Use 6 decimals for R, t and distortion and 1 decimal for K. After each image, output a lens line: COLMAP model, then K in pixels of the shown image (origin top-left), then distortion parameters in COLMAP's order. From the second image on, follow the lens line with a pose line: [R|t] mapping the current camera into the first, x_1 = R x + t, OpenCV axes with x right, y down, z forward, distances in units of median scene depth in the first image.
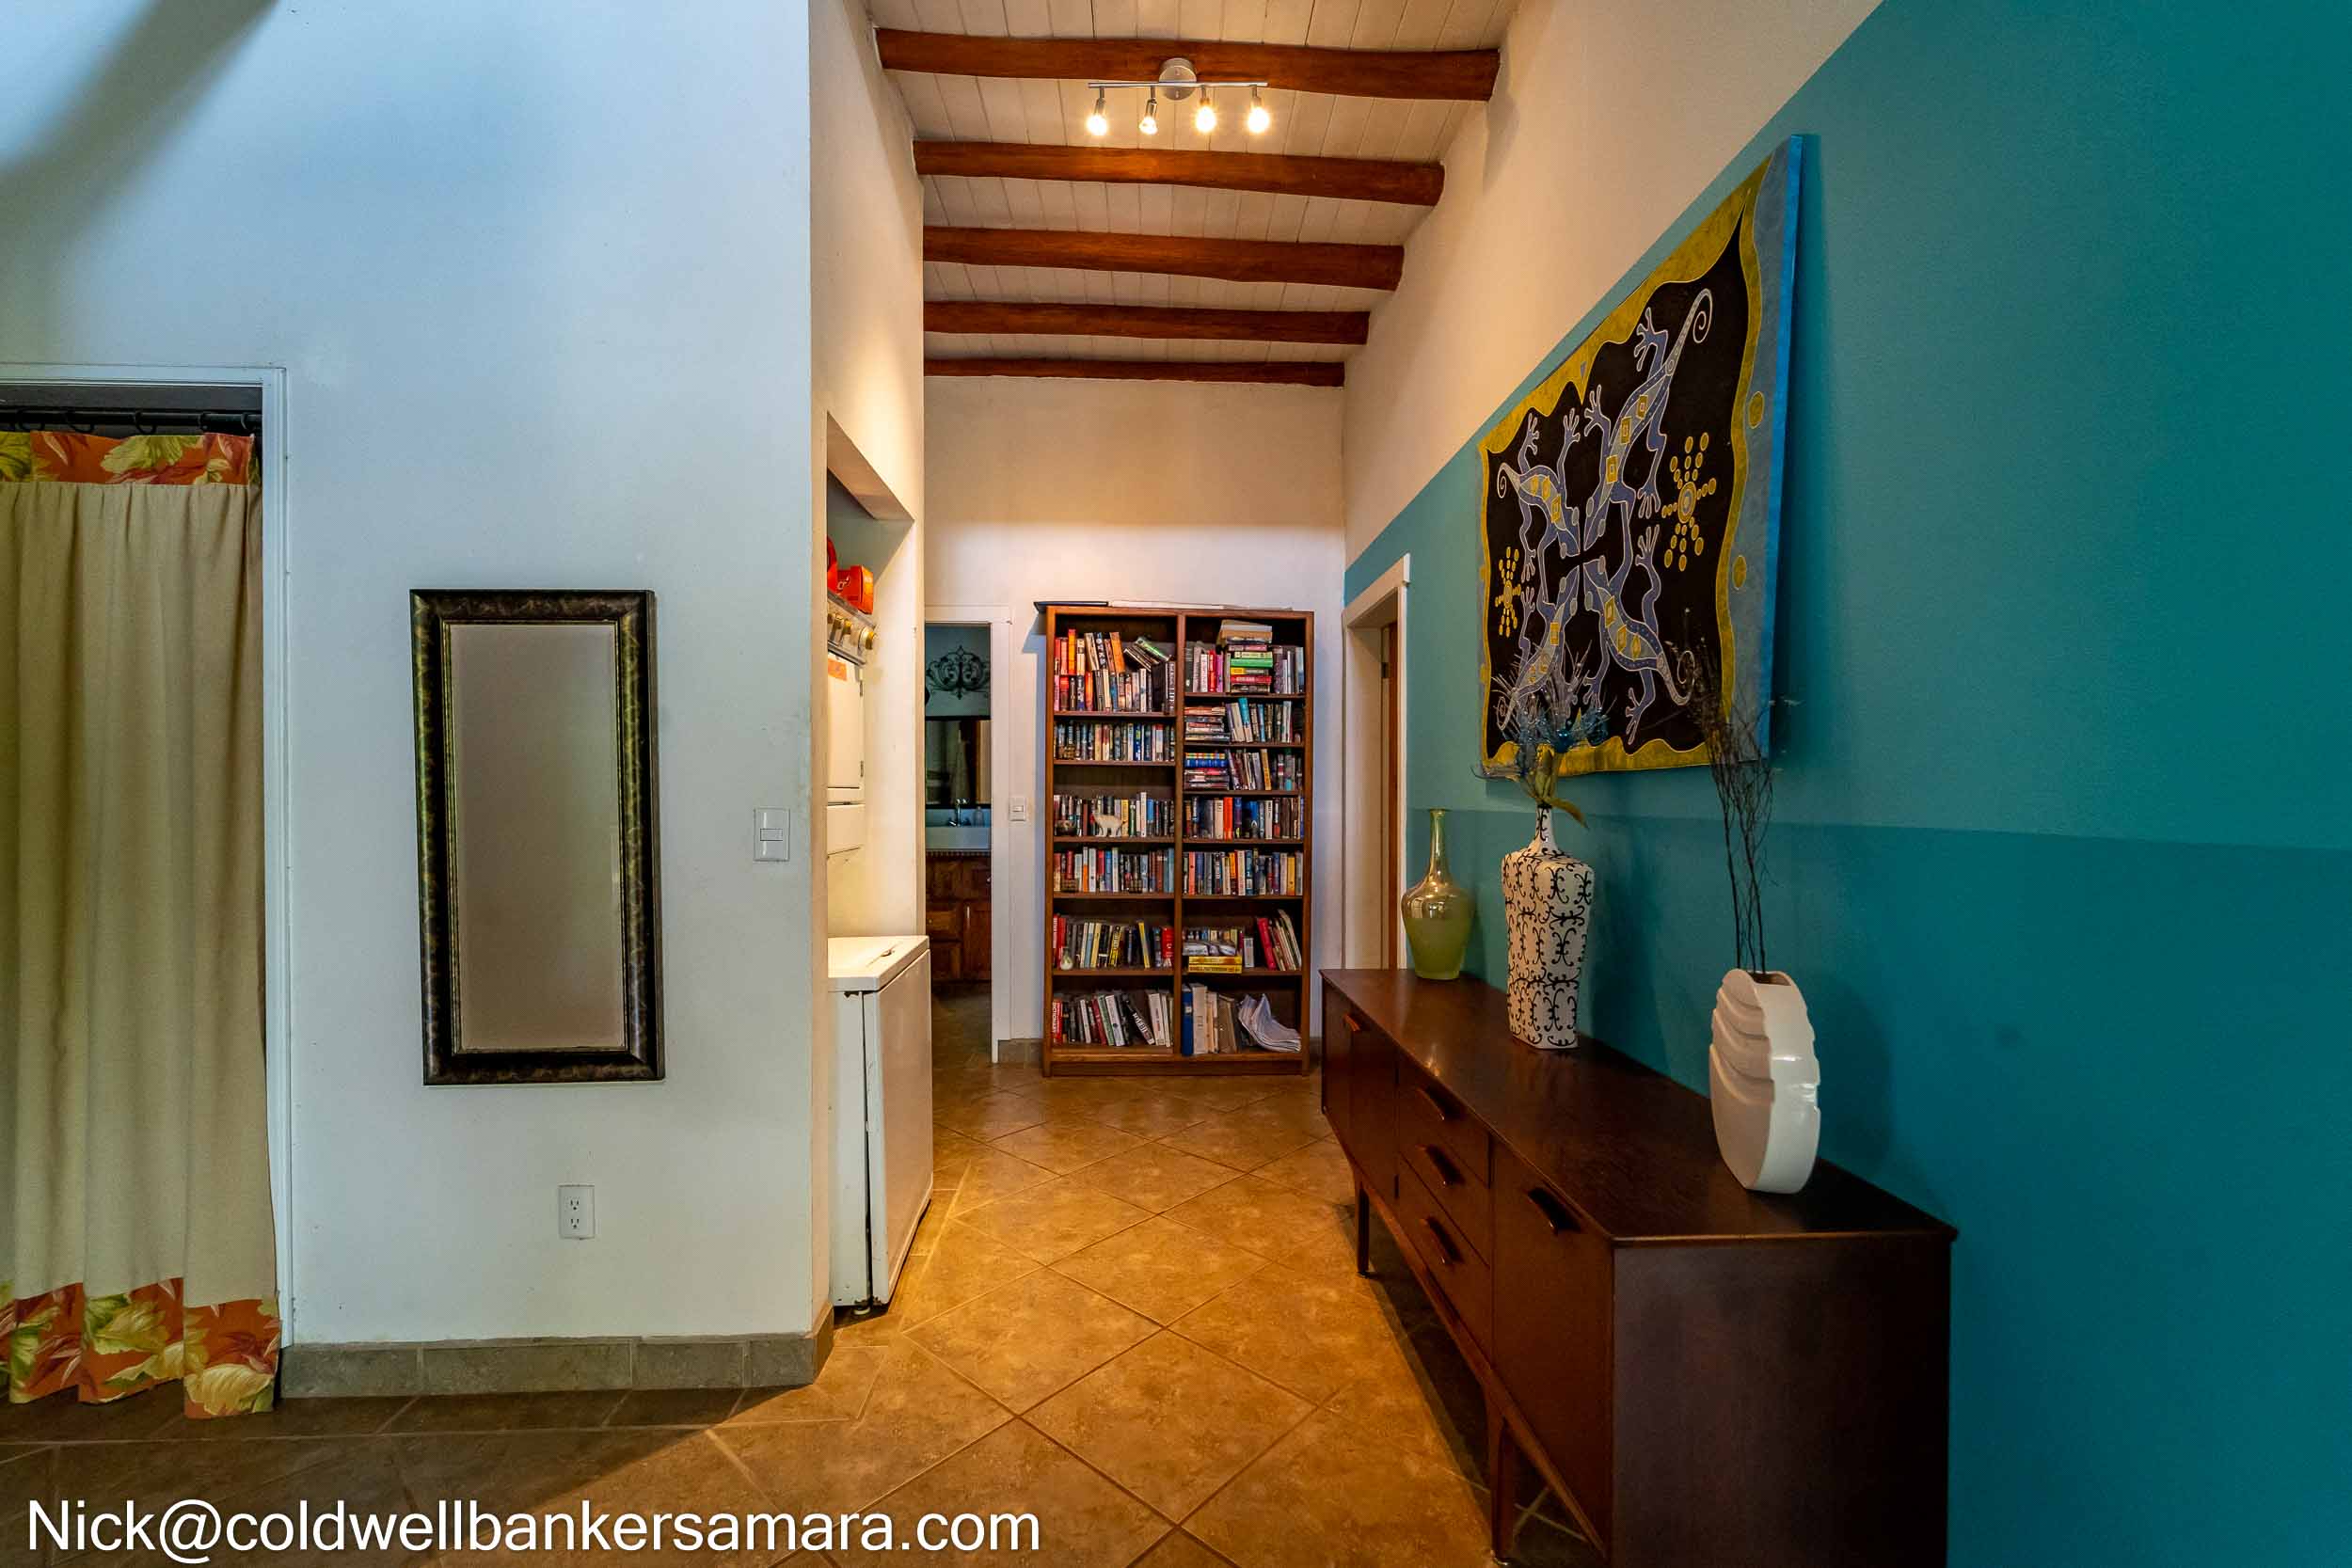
lens RADIAL K [[971.2, 0, 1178.6], [0, 971.2, 812.4], [0, 0, 1]] dist [0.003451, -0.001634]
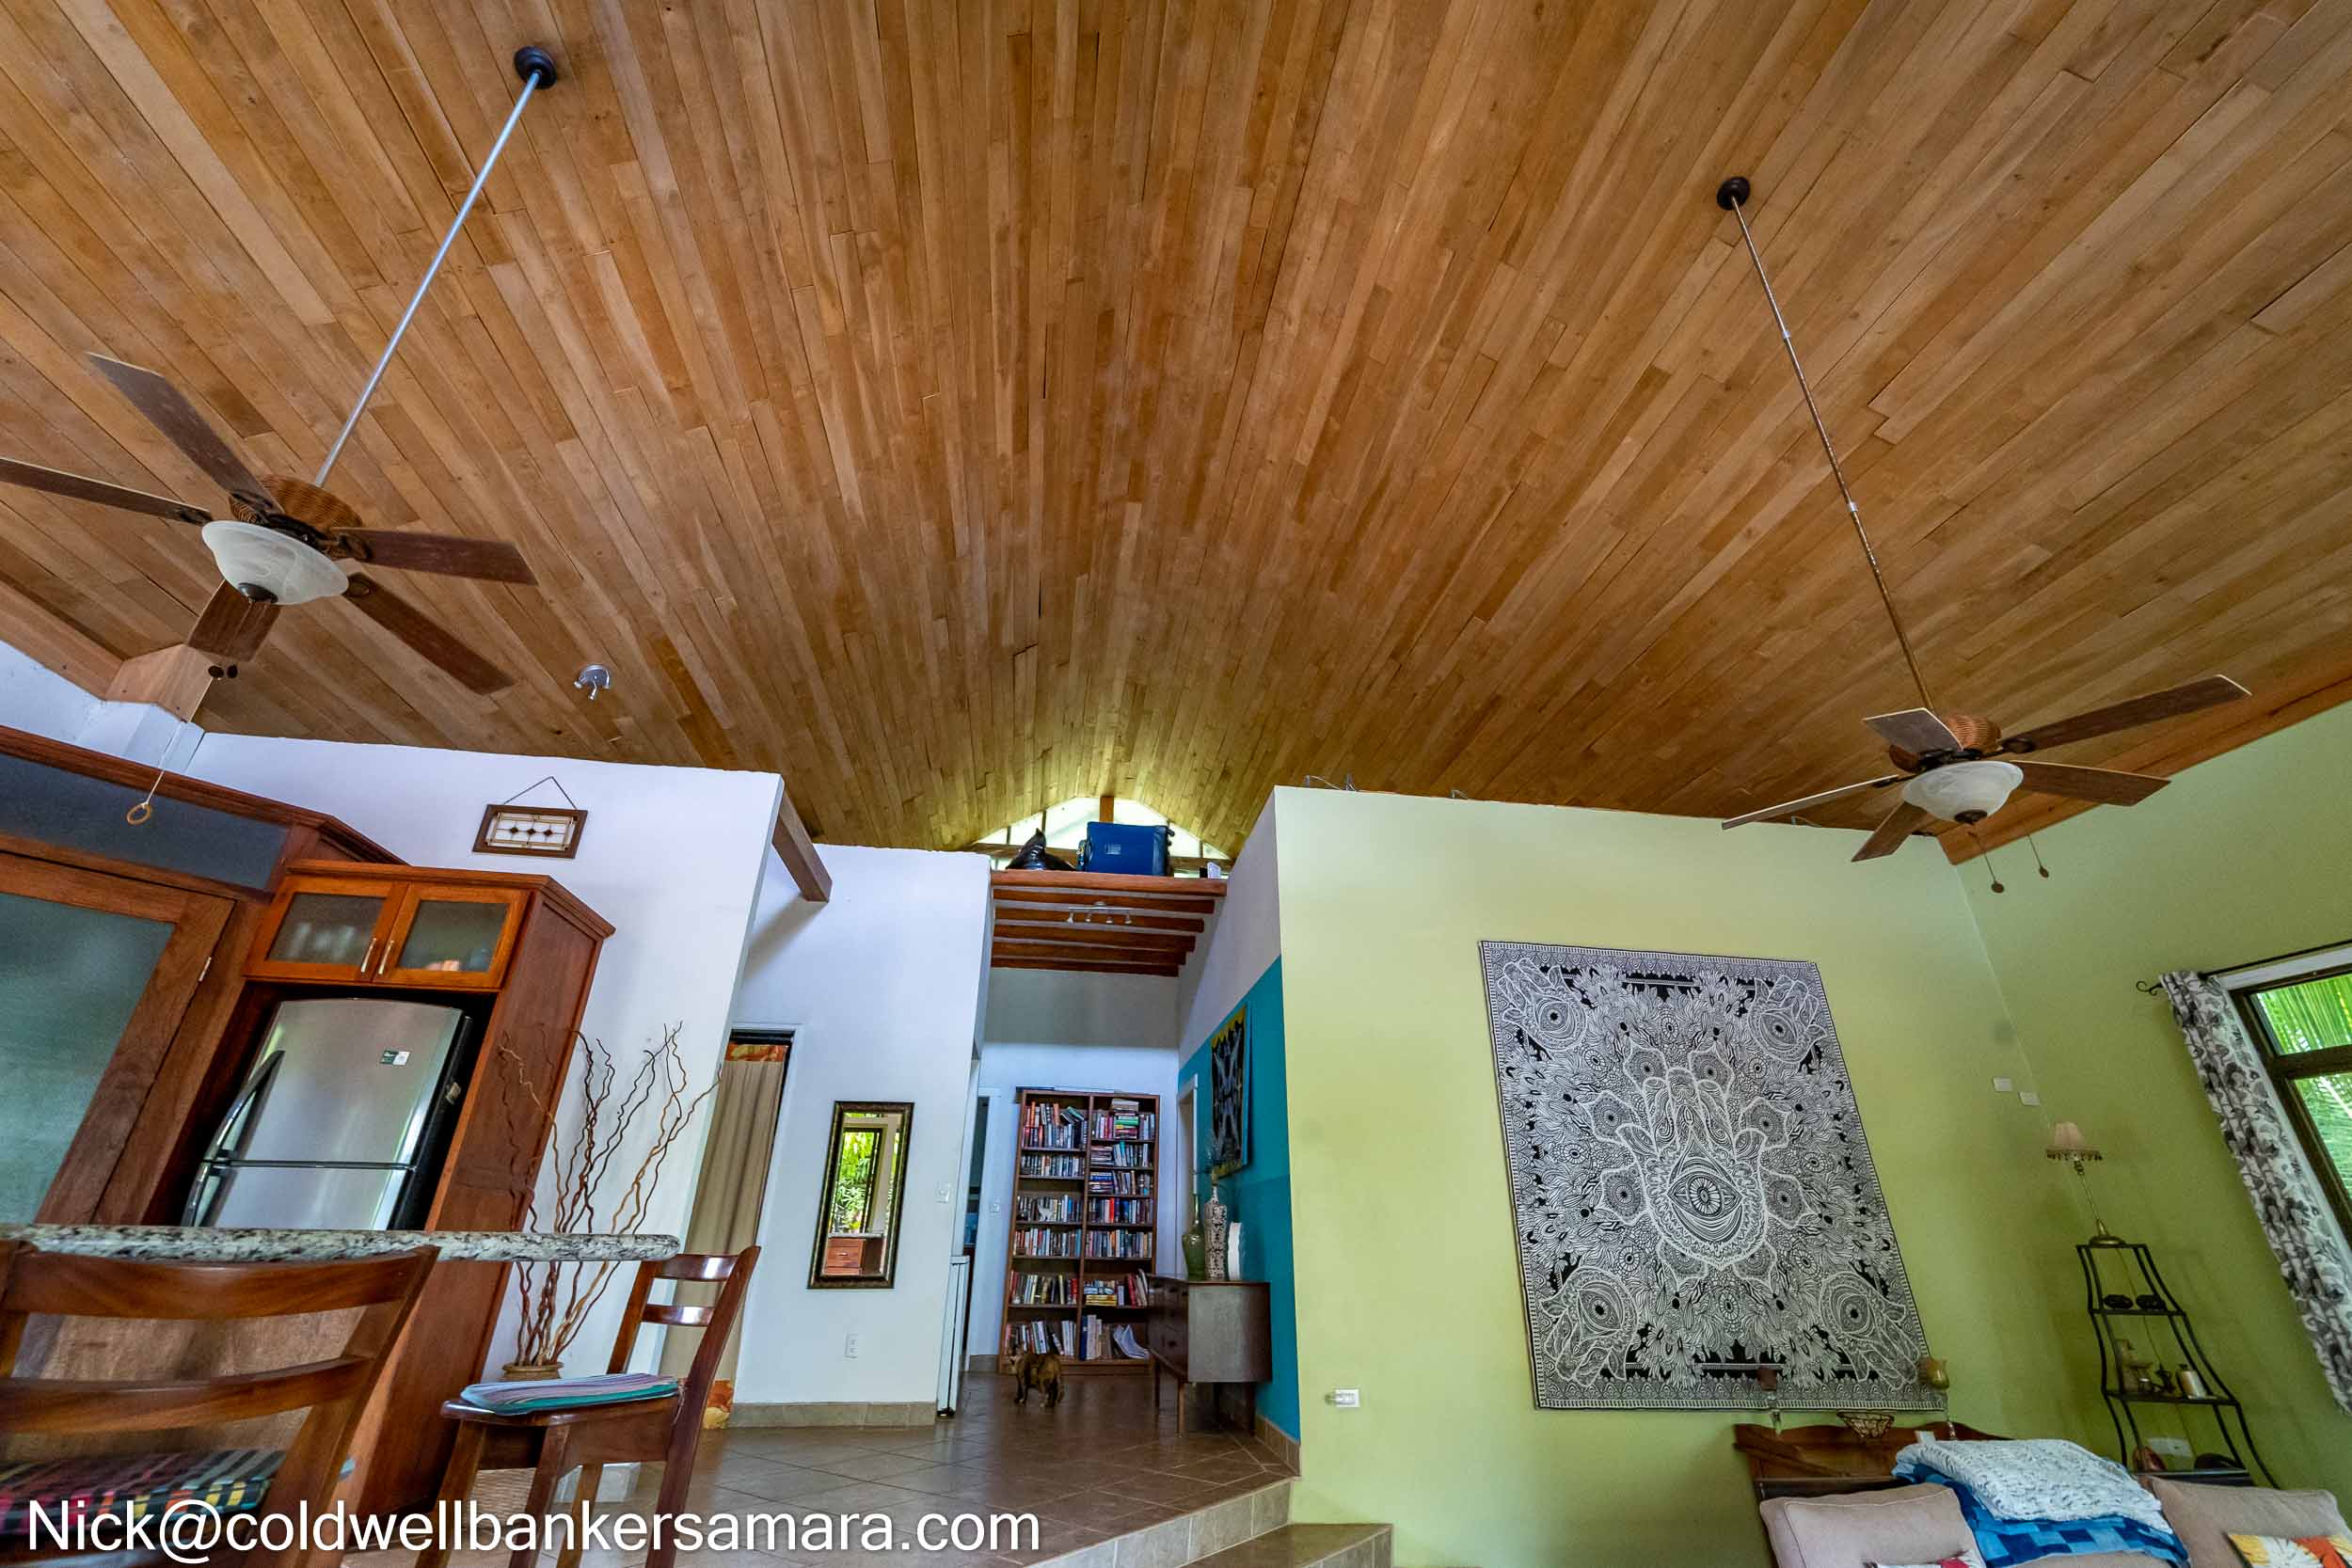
lens RADIAL K [[971.2, 0, 1179.6], [0, 971.2, 782.9], [0, 0, 1]] dist [0.003451, -0.001634]
pose [[0.995392, 0.049604, 0.082058, -0.012927], [-0.007747, 0.894596, -0.446808, 0.104120], [-0.095572, 0.444113, 0.890859, -1.030294]]
